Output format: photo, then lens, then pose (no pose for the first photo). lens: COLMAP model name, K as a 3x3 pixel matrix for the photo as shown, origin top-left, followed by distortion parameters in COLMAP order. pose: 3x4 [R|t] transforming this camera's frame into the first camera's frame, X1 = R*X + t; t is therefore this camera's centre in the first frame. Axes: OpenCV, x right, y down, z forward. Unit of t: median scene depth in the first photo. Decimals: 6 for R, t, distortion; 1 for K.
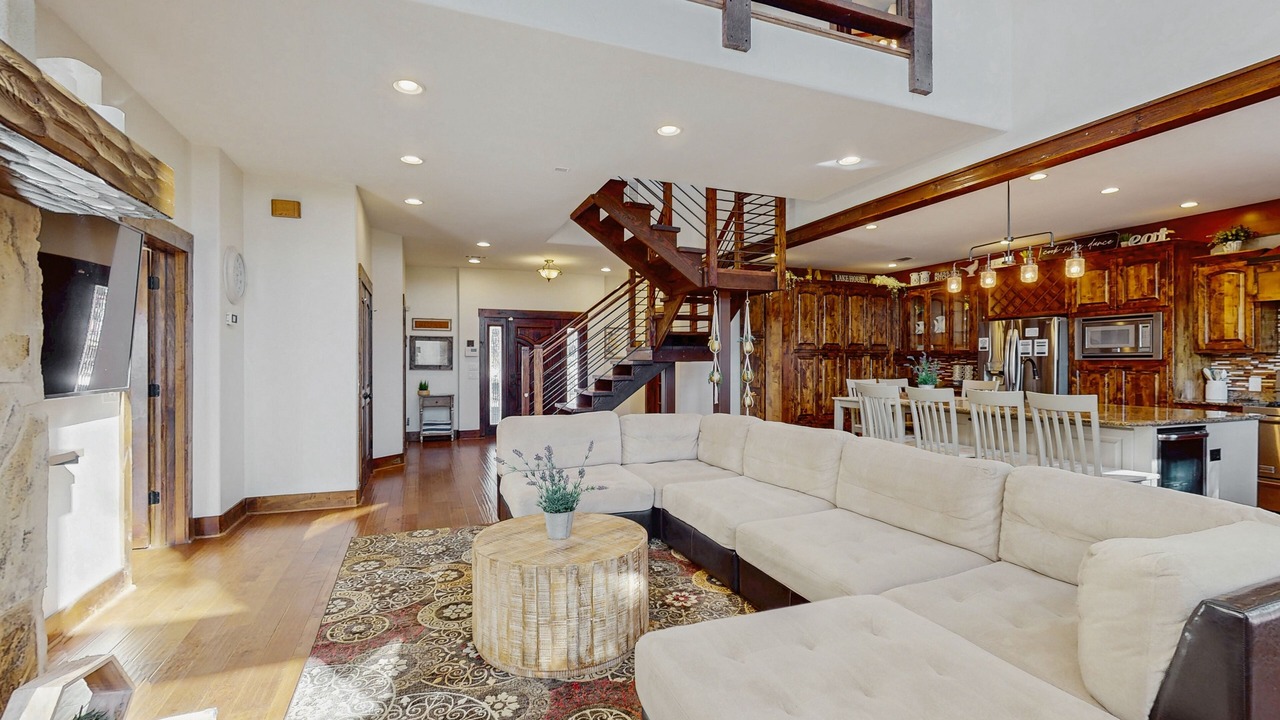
lens RADIAL K [[555.9, 0, 640.7], [0, 555.9, 364.1], [0, 0, 1]] dist [0.003000, -0.000349]
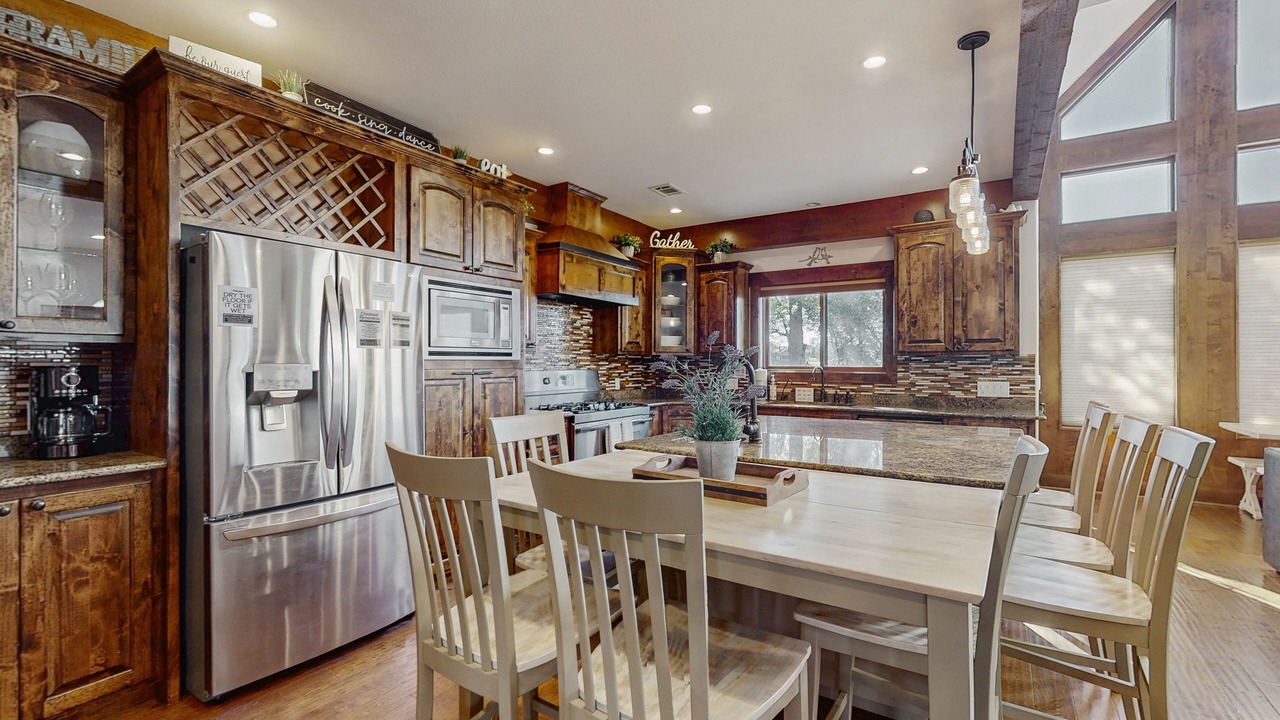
lens RADIAL K [[555.9, 0, 635.7], [0, 555.9, 364.4], [0, 0, 1]] dist [0.003000, -0.000349]
pose [[-0.581423, -0.009124, 0.813550, 0.280040], [-0.004317, 0.999958, 0.008129, -0.007974], [-0.813590, 0.001214, -0.581438, 1.171296]]
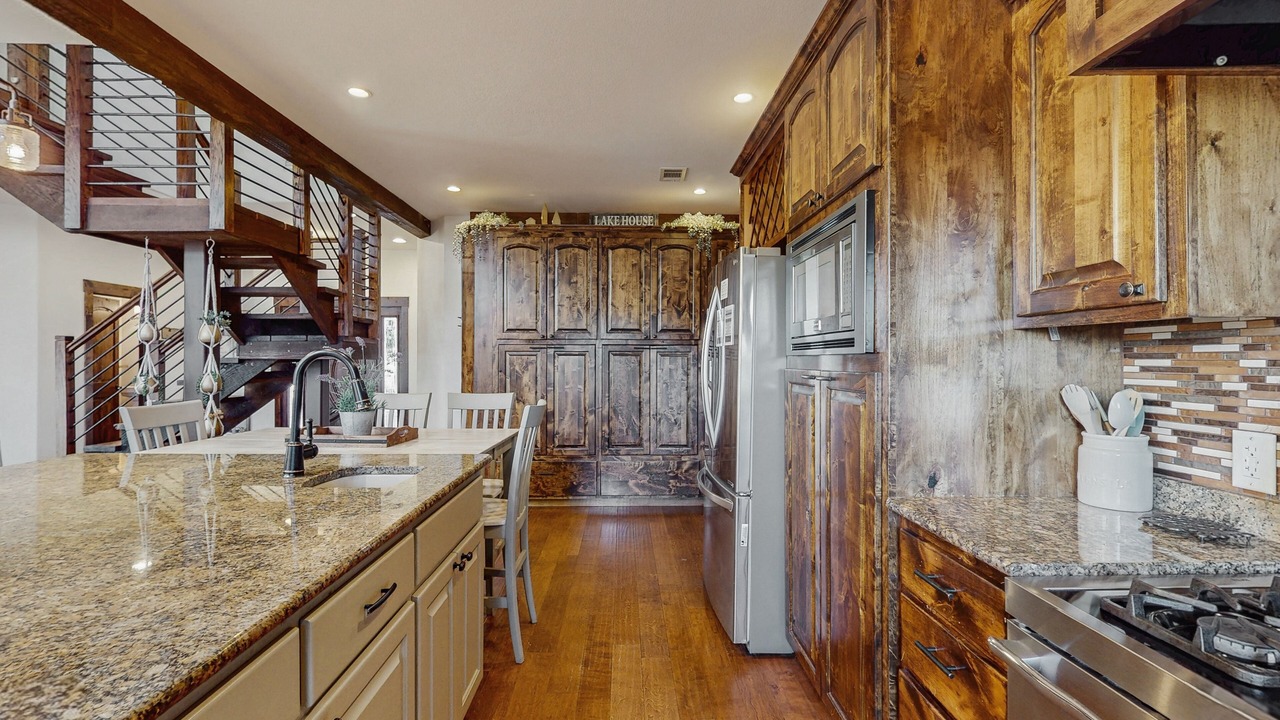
lens RADIAL K [[555.9, 0, 639.4], [0, 555.9, 358.9], [0, 0, 1]] dist [0.003000, -0.000349]
pose [[0.940006, 0.001110, -0.341157, 0.847178], [-0.002934, 0.999984, -0.004829, -0.002941], [0.341146, 0.005541, 0.939994, 0.631016]]
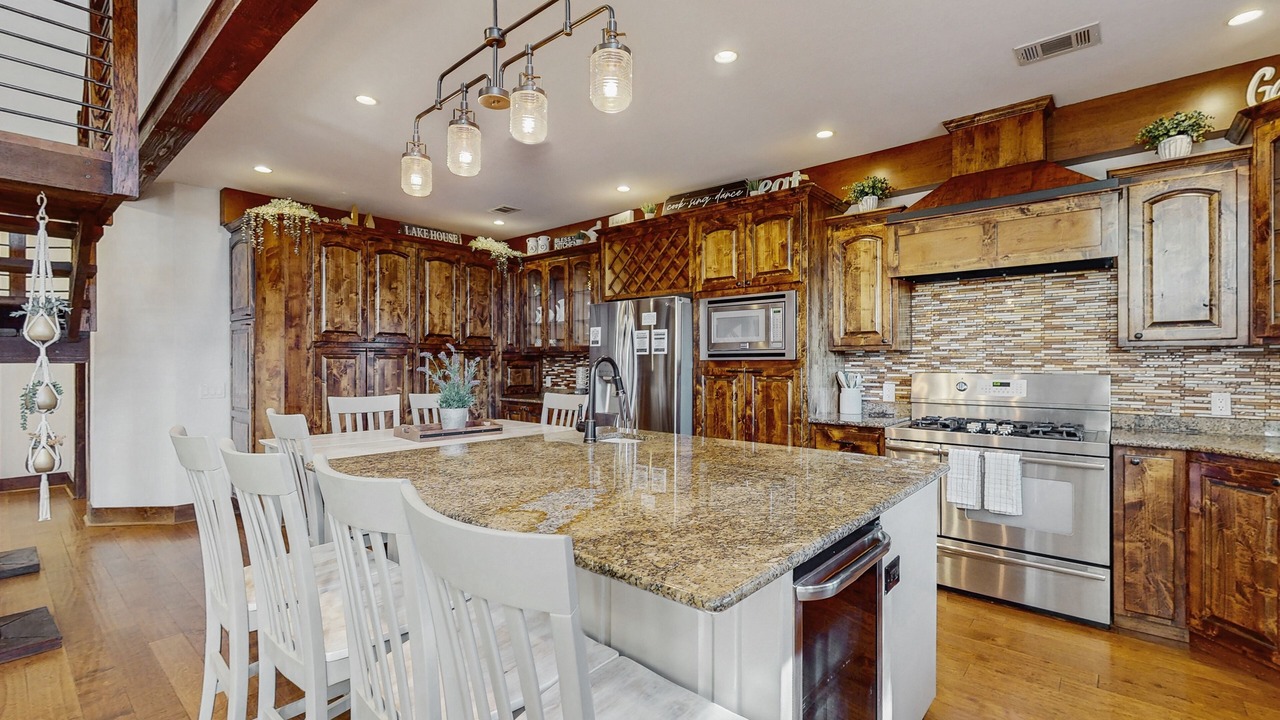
lens RADIAL K [[555.9, 0, 637.6], [0, 555.9, 363.9], [0, 0, 1]] dist [0.003000, -0.000349]
pose [[0.886092, -0.002413, 0.463504, 0.409073], [0.002438, 0.999997, 0.000545, -0.003272], [-0.463504, 0.000647, 0.886095, 0.443476]]
